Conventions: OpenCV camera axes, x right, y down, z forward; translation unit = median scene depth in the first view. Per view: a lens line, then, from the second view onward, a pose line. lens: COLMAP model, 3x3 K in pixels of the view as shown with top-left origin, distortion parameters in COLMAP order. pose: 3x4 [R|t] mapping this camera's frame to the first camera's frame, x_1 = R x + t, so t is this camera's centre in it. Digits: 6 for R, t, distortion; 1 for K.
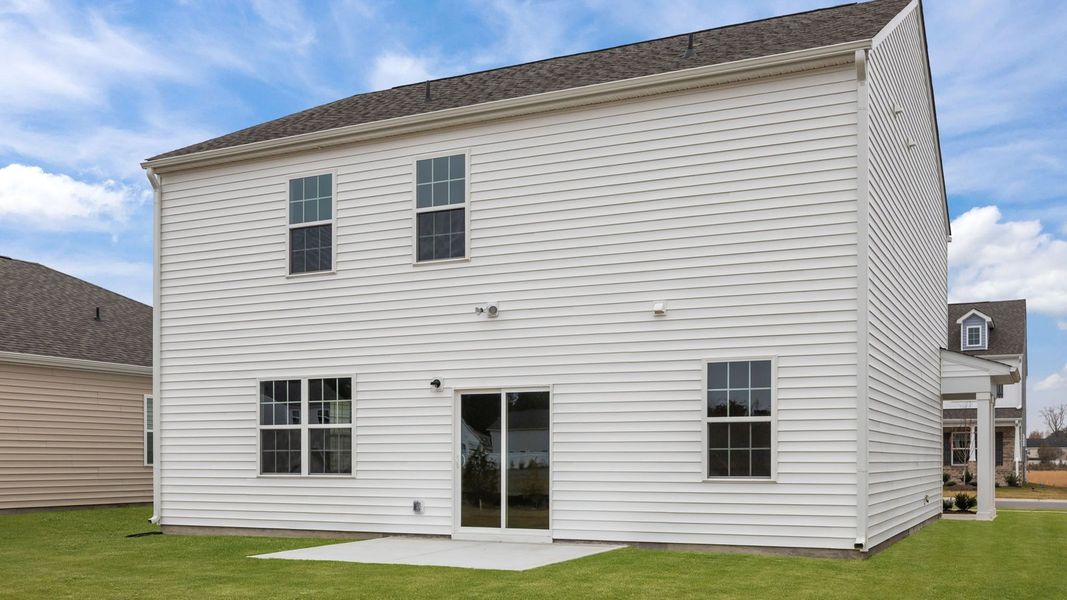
lens RADIAL K [[3317.8, 0, 533.5], [0, 3317.8, 300.0], [0, 0, 1]] dist [-0.213672, -0.754126]
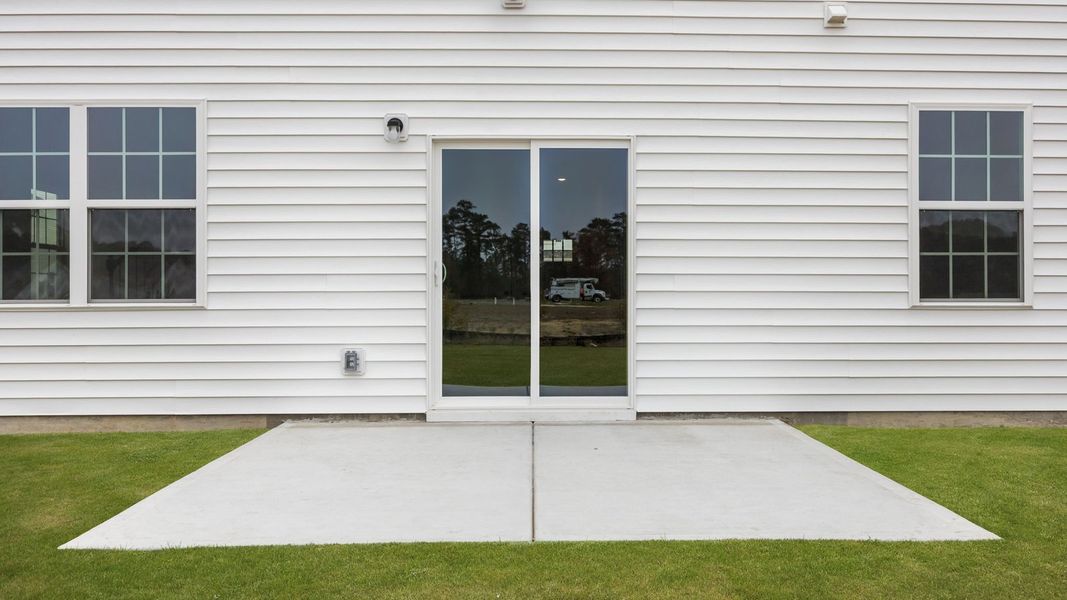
lens RADIAL K [[3317.8, 0, 533.5], [0, 3317.8, 300.0], [0, 0, 1]] dist [-0.213672, -0.754126]
pose [[0.464808, -0.007885, 0.885376, -0.494814], [-0.042352, 0.998618, 0.031128, 0.036253], [-0.884398, -0.051966, 0.463832, 0.753811]]
